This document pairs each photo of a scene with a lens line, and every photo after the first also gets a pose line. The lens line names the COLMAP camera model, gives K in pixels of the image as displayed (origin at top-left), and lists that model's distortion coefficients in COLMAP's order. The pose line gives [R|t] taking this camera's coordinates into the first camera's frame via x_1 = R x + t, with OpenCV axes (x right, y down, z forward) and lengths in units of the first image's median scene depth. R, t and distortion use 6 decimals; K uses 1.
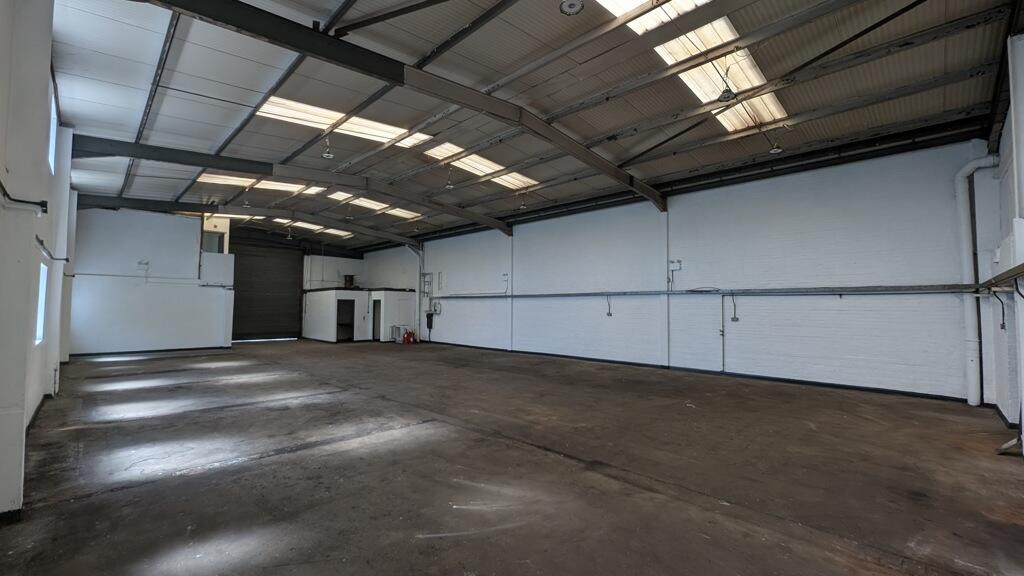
lens RADIAL K [[418.6, 0, 511.2], [0, 418.6, 288.4], [0, 0, 1]] dist [0.004909, -0.000632]
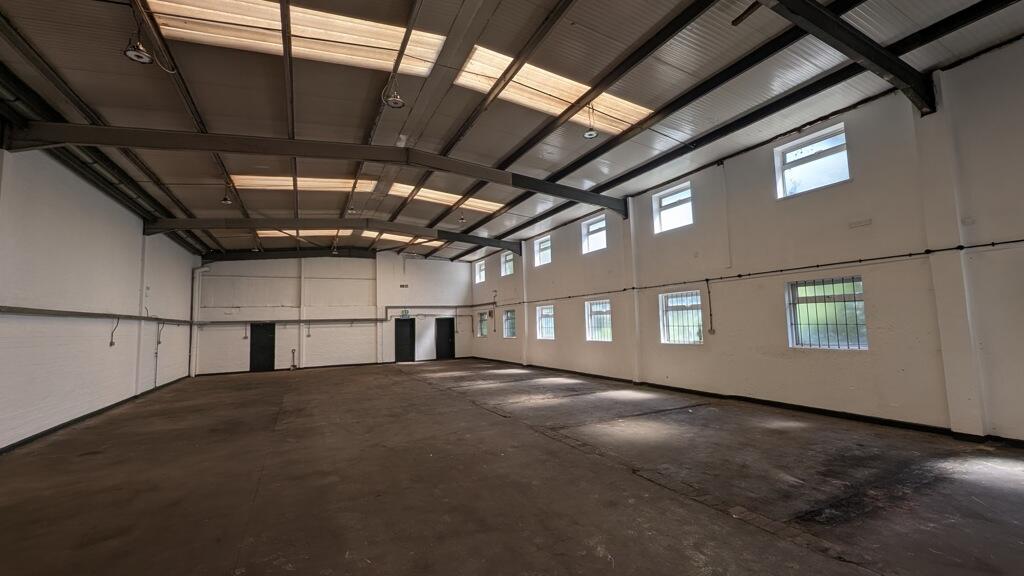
lens RADIAL K [[418.6, 0, 512.2], [0, 418.6, 289.0], [0, 0, 1]] dist [0.004909, -0.000632]
pose [[-0.945788, 0.050623, 0.320816, -1.420572], [0.011510, 0.992382, -0.122662, 0.134938], [-0.324582, -0.112320, -0.939165, 3.080200]]
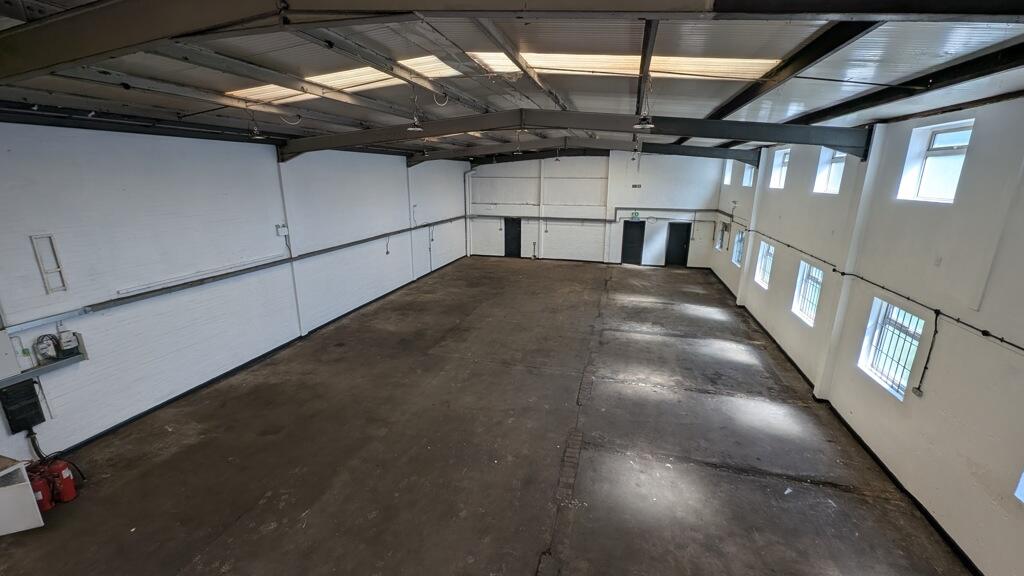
lens RADIAL K [[418.6, 0, 511.3], [0, 418.6, 289.7], [0, 0, 1]] dist [0.004909, -0.000632]
pose [[-0.495882, -0.235893, 0.835736, -1.867366], [-0.046140, 0.968195, 0.245904, -0.280295], [-0.867163, 0.083379, -0.490995, 2.647637]]
